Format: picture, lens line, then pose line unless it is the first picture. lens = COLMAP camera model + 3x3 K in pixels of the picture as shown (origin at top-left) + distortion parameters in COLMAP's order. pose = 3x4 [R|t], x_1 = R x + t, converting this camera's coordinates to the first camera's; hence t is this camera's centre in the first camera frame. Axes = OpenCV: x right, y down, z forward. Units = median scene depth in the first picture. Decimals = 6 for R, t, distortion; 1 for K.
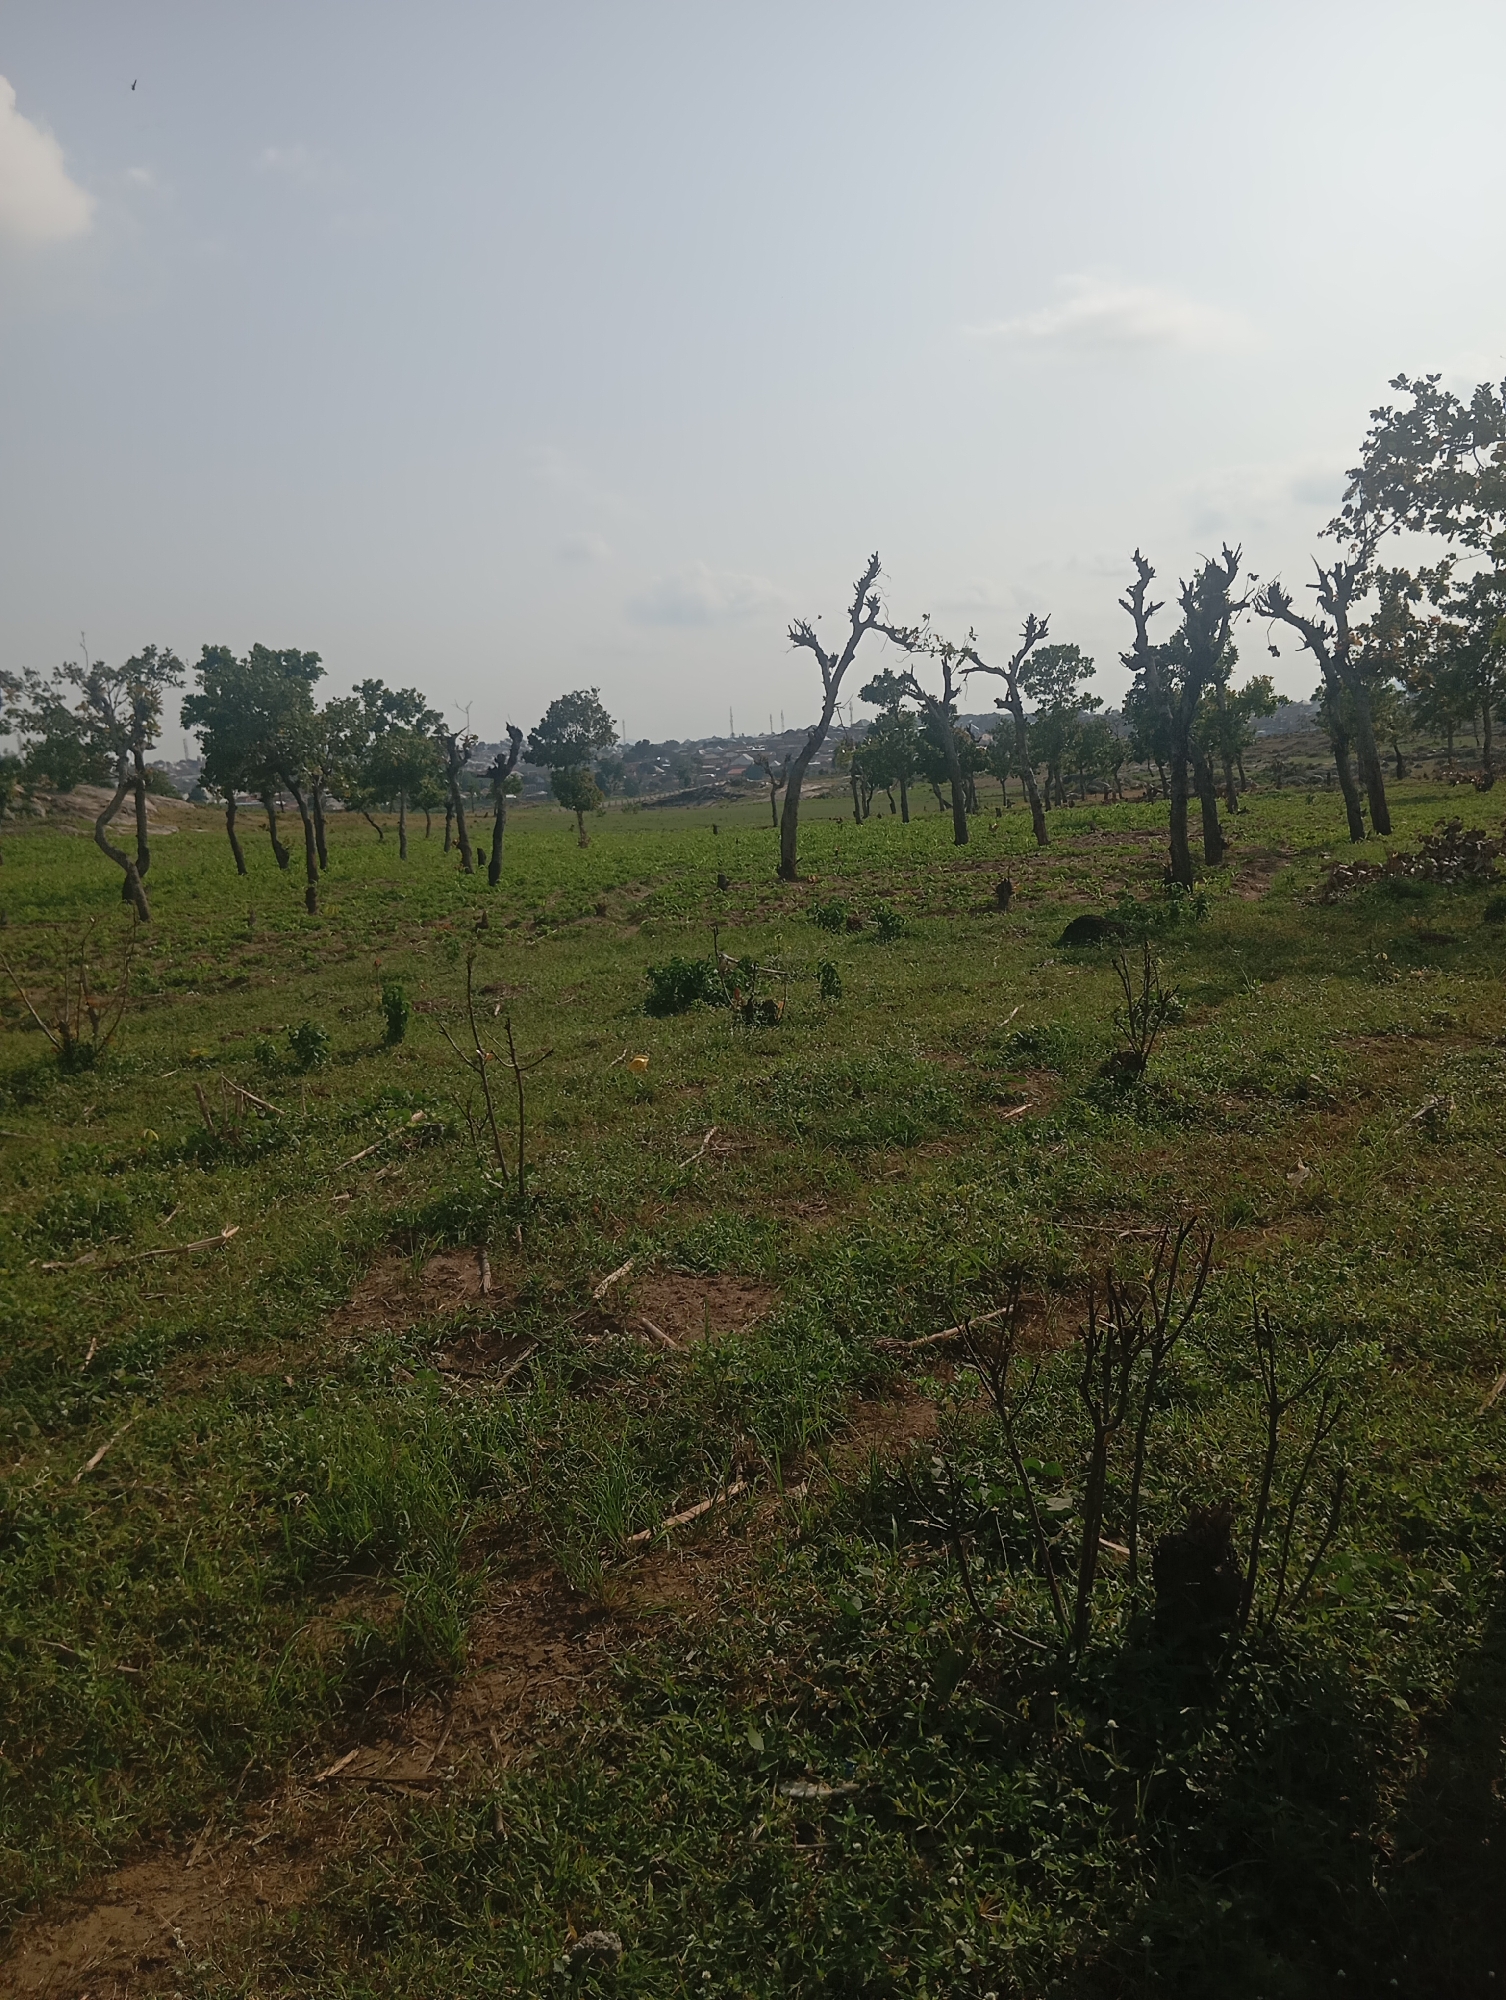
lens RADIAL K [[1637.0, 0, 753.0], [0, 1637.0, 1000.0], [0, 0, 1]] dist [-0.060511, 0.002293]
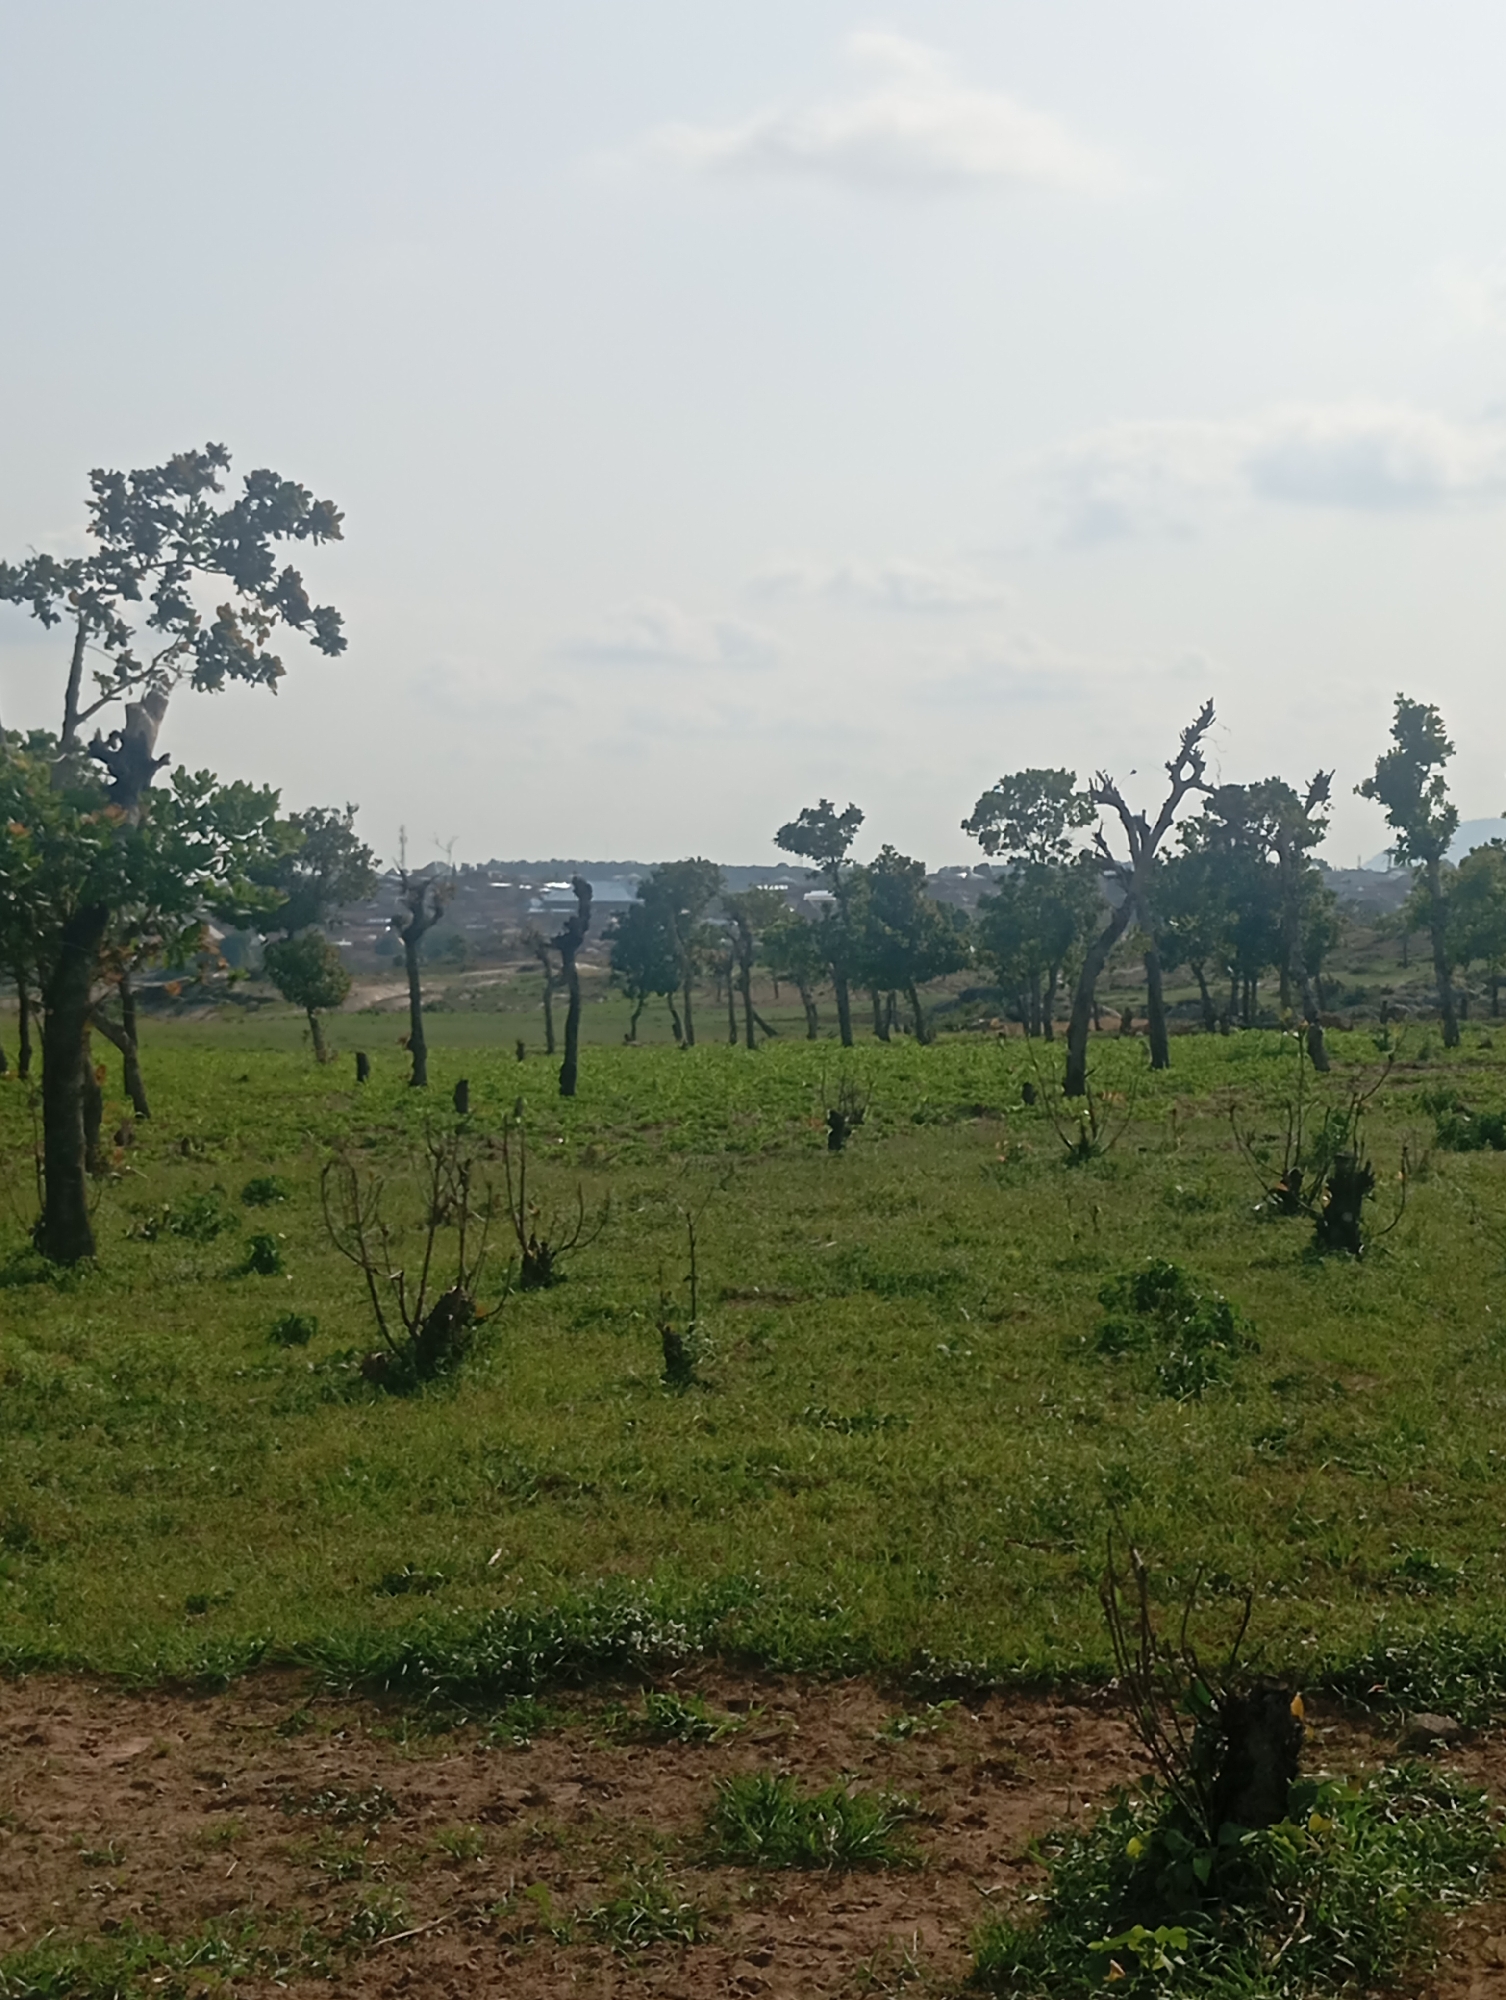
lens RADIAL K [[3313.3, 0, 753.0], [0, 3313.3, 1000.0], [0, 0, 1]] dist [-0.048728, -0.063200]
pose [[0.983459, 0.043091, 0.175930, -0.338354], [-0.020101, 0.991254, -0.130428, 0.074691], [-0.180012, 0.124734, 0.975724, -0.433828]]
